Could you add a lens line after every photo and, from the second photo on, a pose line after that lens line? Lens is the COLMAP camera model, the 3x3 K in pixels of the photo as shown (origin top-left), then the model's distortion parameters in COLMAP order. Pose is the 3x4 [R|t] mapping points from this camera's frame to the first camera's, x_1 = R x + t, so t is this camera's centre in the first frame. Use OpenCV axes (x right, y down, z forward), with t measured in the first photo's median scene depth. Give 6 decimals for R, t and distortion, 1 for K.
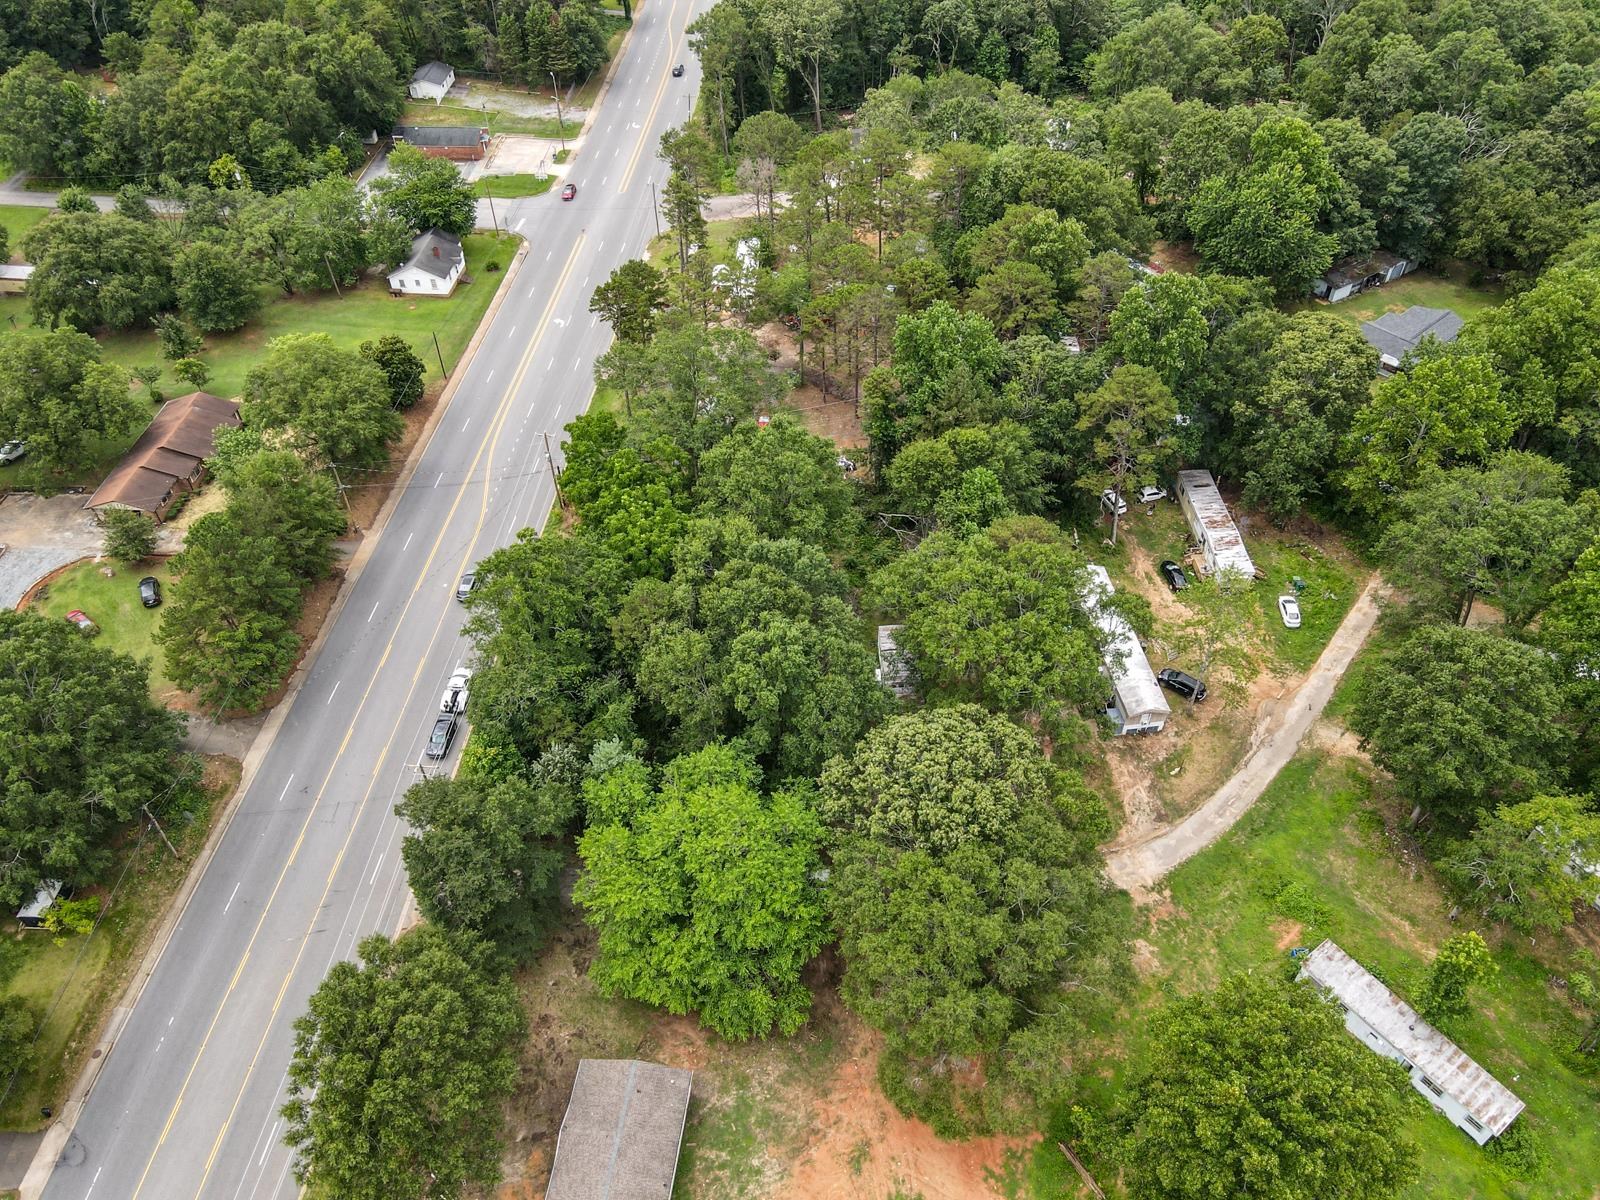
lens RADIAL K [[1182.1, 0, 808.5], [0, 1182.1, 594.6], [0, 0, 1]] dist [0.003951, 0.016301]
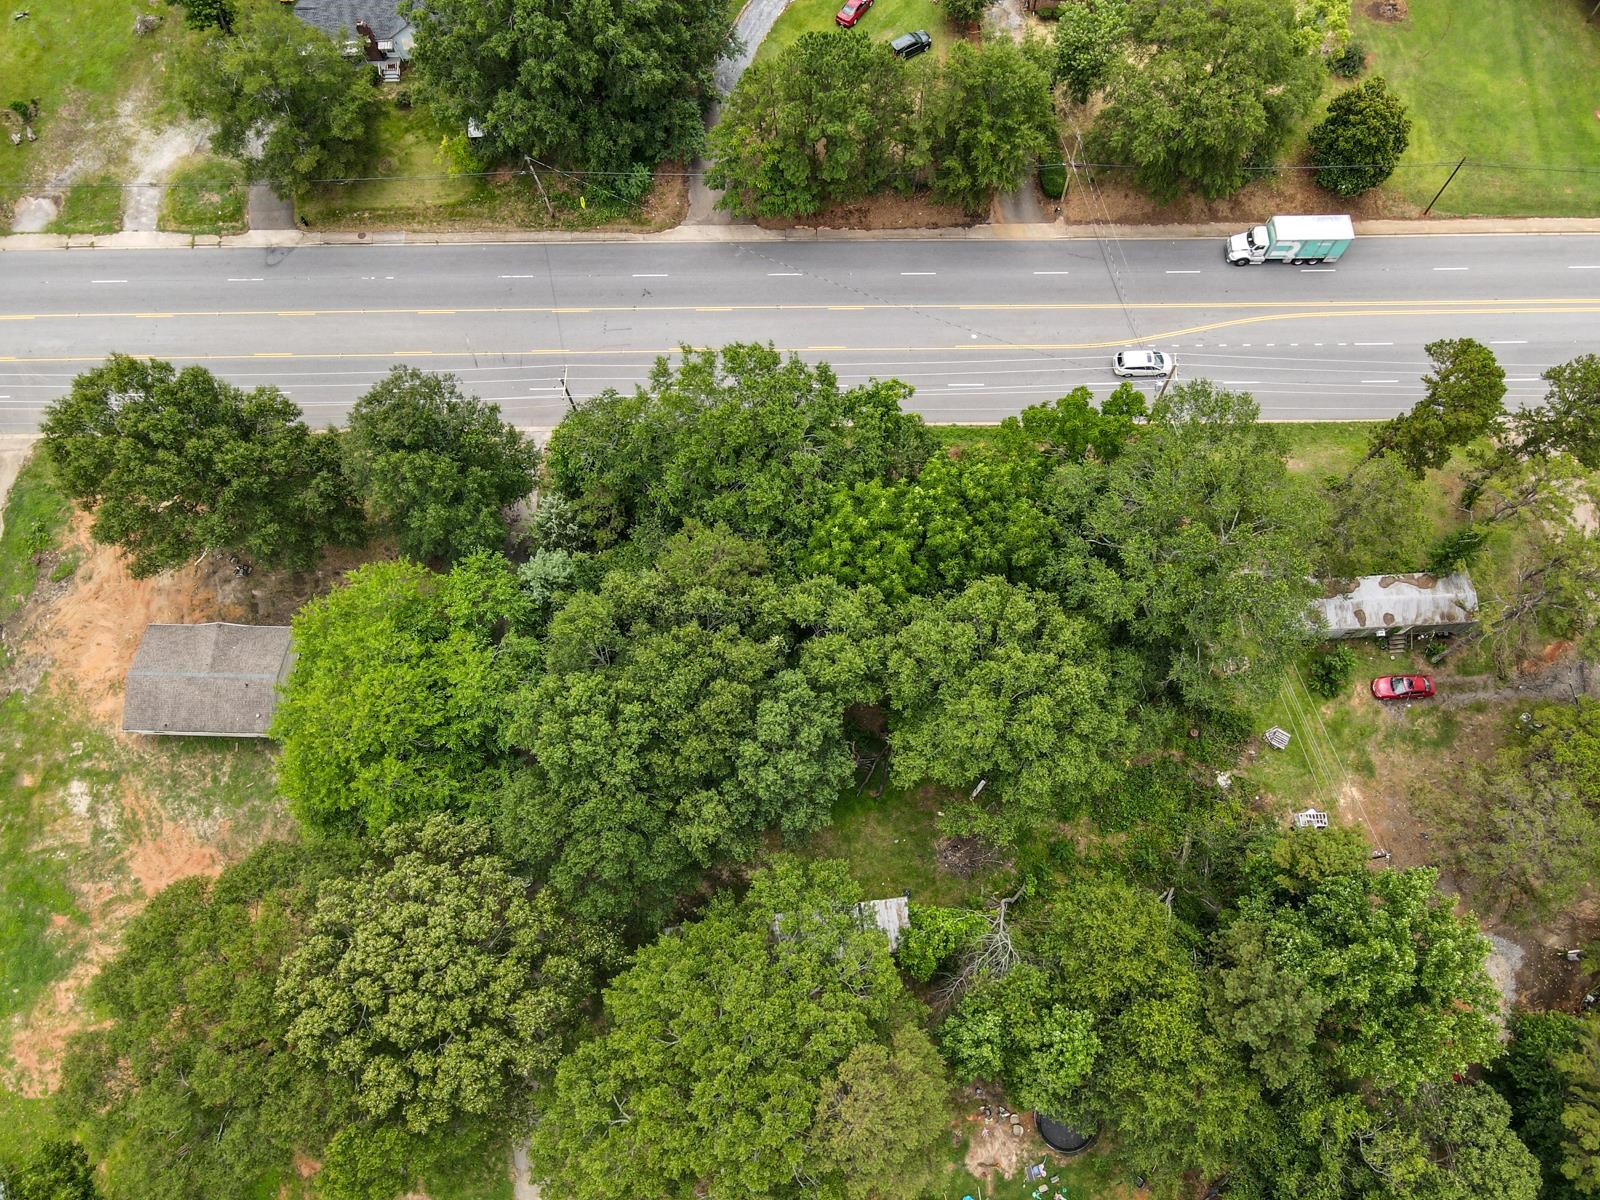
lens RADIAL K [[1182.1, 0, 810.7], [0, 1182.1, 595.9], [0, 0, 1]] dist [0.003951, 0.016301]
pose [[0.078863, 0.939484, -0.333394, 0.125069], [-0.678048, 0.295712, 0.672908, -0.473589], [0.730775, 0.172989, 0.660336, 0.494338]]
